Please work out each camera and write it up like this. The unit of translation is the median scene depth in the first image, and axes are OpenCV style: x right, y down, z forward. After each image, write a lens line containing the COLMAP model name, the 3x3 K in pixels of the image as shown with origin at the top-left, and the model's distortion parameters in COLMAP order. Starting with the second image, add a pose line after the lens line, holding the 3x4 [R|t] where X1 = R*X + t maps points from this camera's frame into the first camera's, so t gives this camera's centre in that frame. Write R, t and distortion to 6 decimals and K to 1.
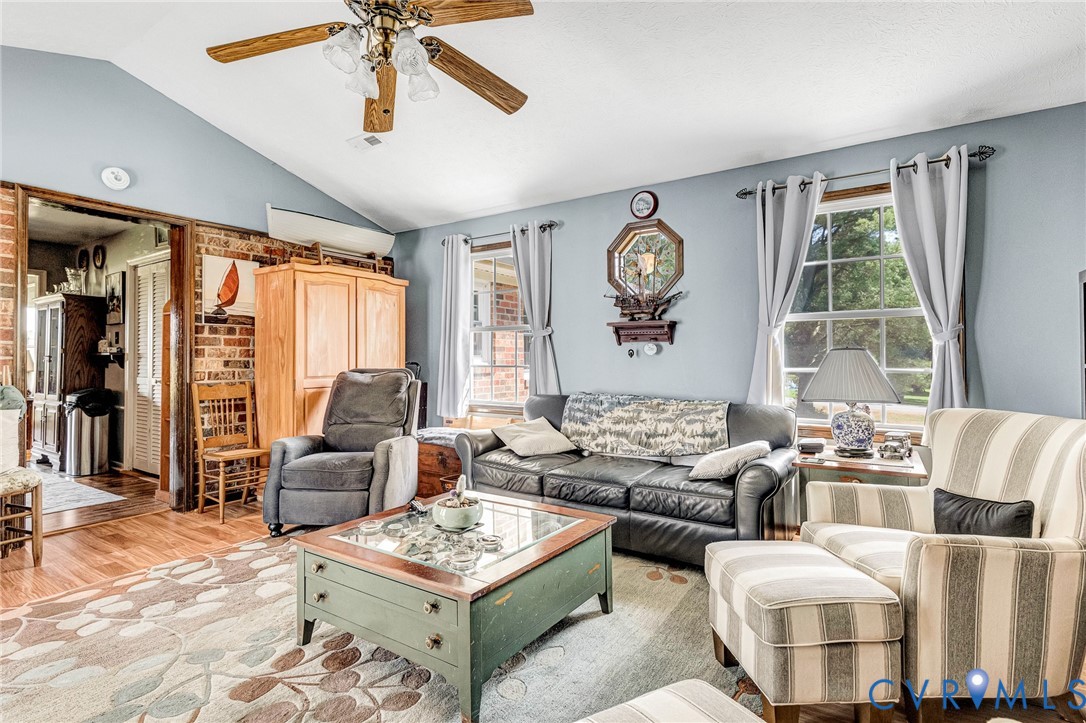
lens RADIAL K [[558.2, 0, 550.2], [0, 558.2, 351.1], [0, 0, 1]] dist [0.012371, -0.000123]
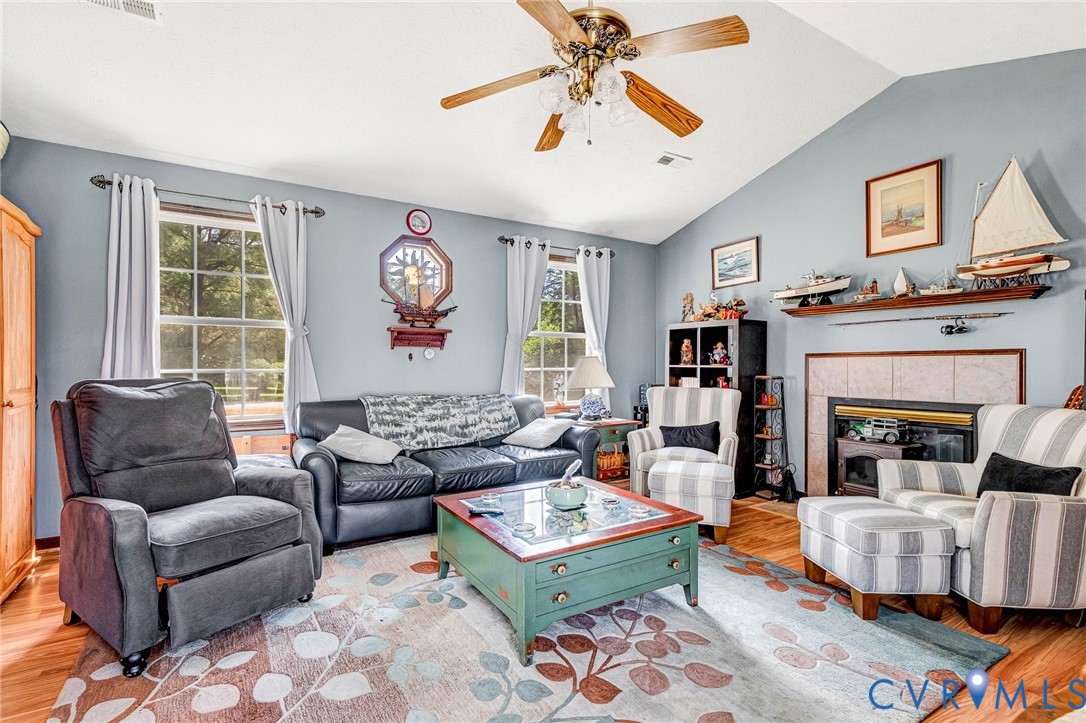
lens RADIAL K [[517.7, 0, 559.8], [0, 517.7, 369.9], [0, 0, 1]] dist [0.008643, 0.000761]
pose [[0.382609, 0.000995, 0.923910, -0.719615], [-0.000786, 0.999999, -0.000751, 0.031025], [-0.923910, -0.000439, 0.382609, 0.381950]]
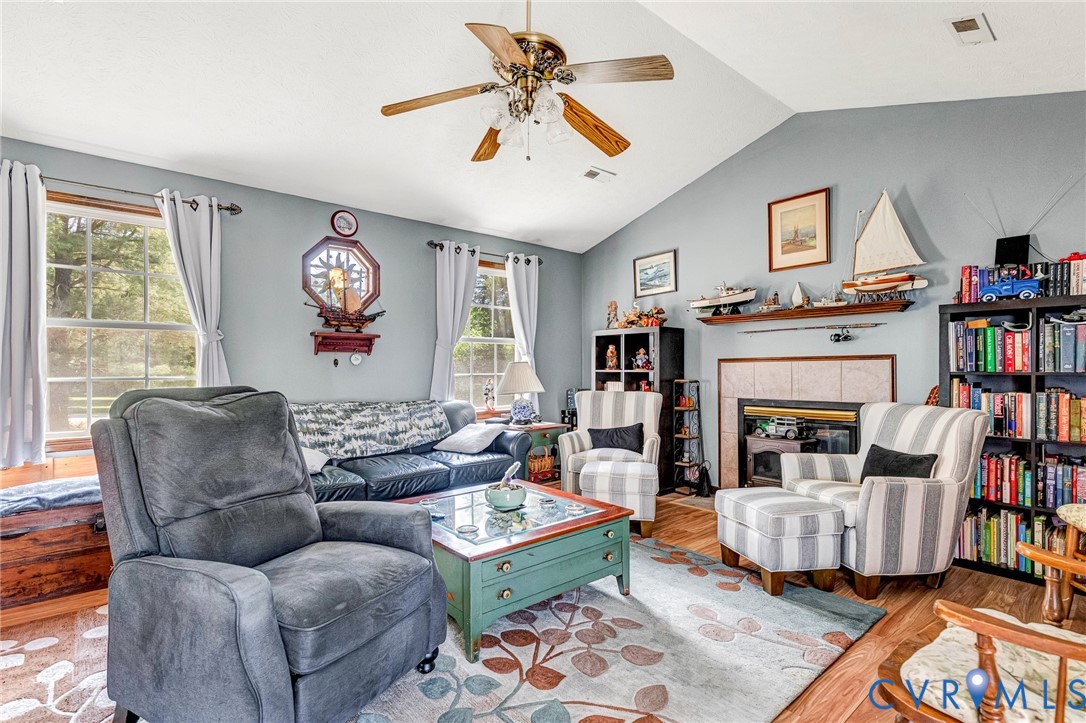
lens RADIAL K [[517.7, 0, 567.6], [0, 517.7, 371.3], [0, 0, 1]] dist [0.008643, 0.000761]
pose [[0.225587, 0.005829, 0.974206, -0.752172], [0.005697, 0.999957, -0.007302, 0.030866], [-0.974206, 0.007197, 0.225544, 0.393054]]
